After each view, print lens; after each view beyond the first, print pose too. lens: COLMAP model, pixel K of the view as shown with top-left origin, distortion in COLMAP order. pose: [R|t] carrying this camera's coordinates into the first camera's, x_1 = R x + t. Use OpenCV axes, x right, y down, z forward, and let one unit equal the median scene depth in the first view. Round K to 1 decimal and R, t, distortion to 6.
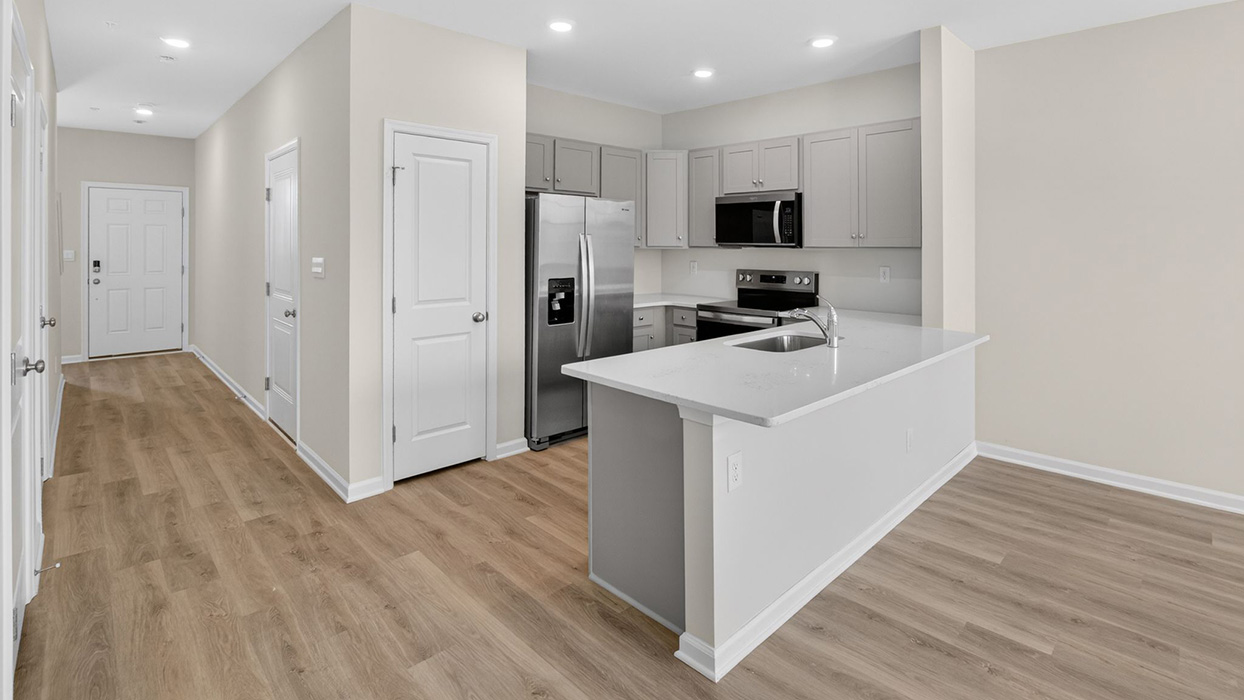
lens RADIAL K [[589.2, 0, 619.3], [0, 589.2, 242.6], [0, 0, 1]] dist [-0.020170, 0.000257]
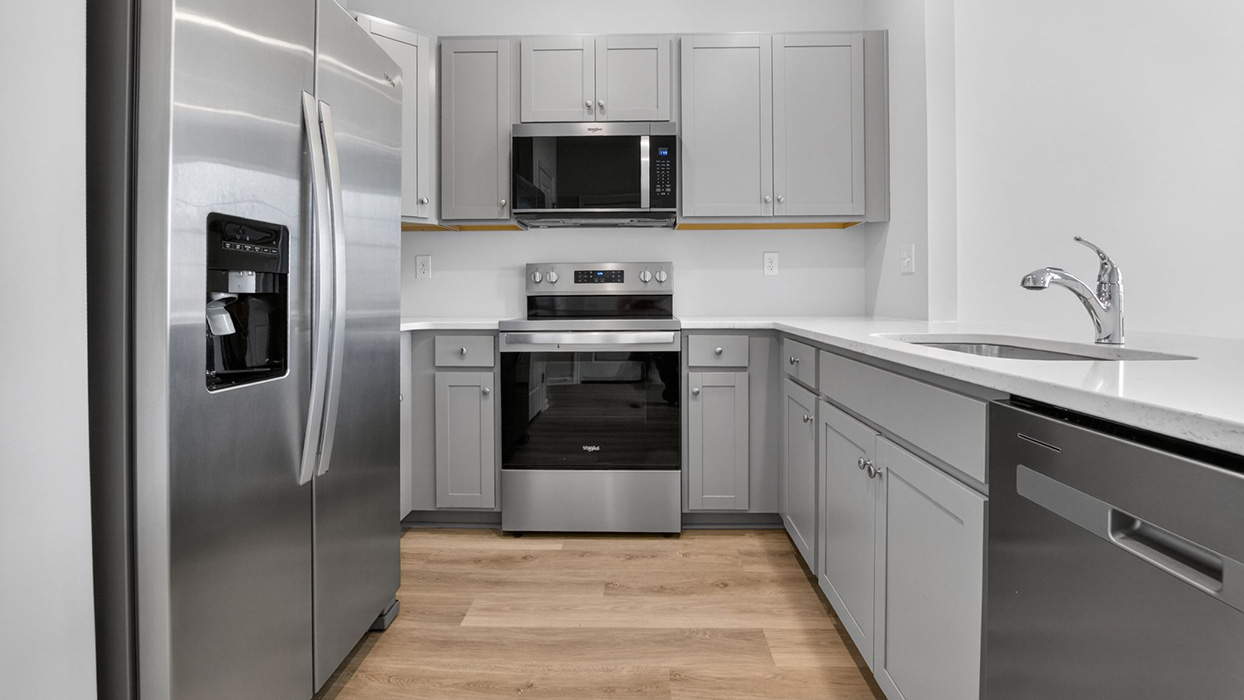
lens RADIAL K [[566.5, 0, 622.1], [0, 566.5, 299.7], [0, 0, 1]] dist [-0.032373, 0.001046]
pose [[0.710112, -0.008894, 0.704033, -0.137240], [0.002838, 0.999948, 0.009771, 0.083192], [-0.704083, -0.004940, 0.710100, 0.594234]]
